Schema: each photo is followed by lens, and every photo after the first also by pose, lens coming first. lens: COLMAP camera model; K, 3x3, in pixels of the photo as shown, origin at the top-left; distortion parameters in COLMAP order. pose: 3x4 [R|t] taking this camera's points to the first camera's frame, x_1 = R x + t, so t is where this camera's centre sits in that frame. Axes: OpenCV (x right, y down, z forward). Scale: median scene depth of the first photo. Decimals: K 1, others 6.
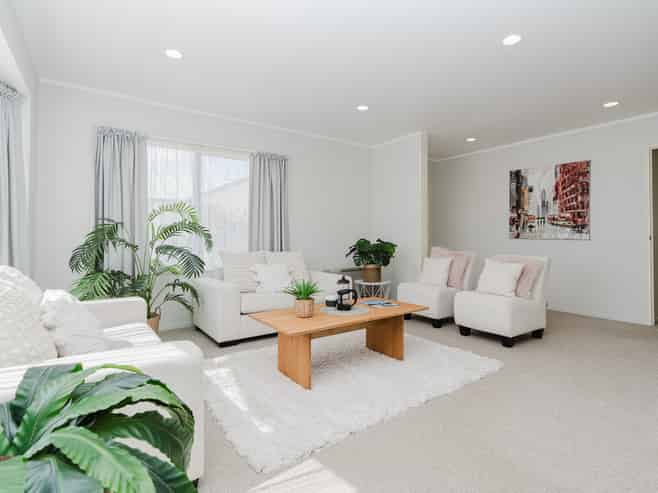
lens RADIAL K [[339.0, 0, 328.3], [0, 339.0, 234.5], [0, 0, 1]] dist [-0.001406, -0.000071]
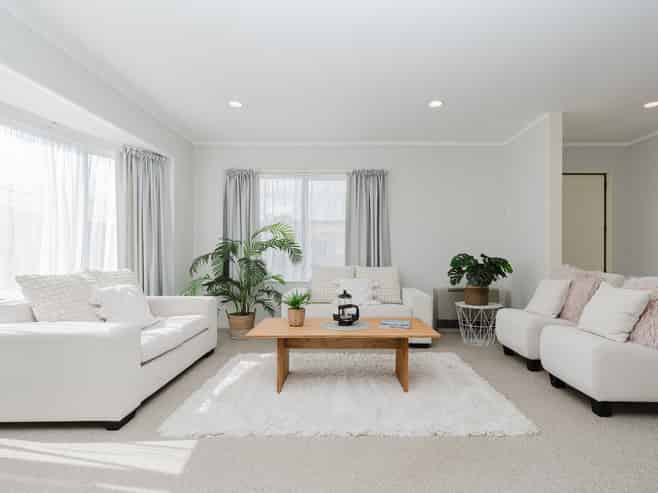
lens RADIAL K [[336.0, 0, 329.7], [0, 336.0, 256.4], [0, 0, 1]] dist [0.002218, 0.000453]
pose [[0.813348, 0.002612, -0.581771, 0.370892], [0.004100, 0.999939, 0.010220, 0.010680], [0.581763, -0.010698, 0.813288, 0.128281]]
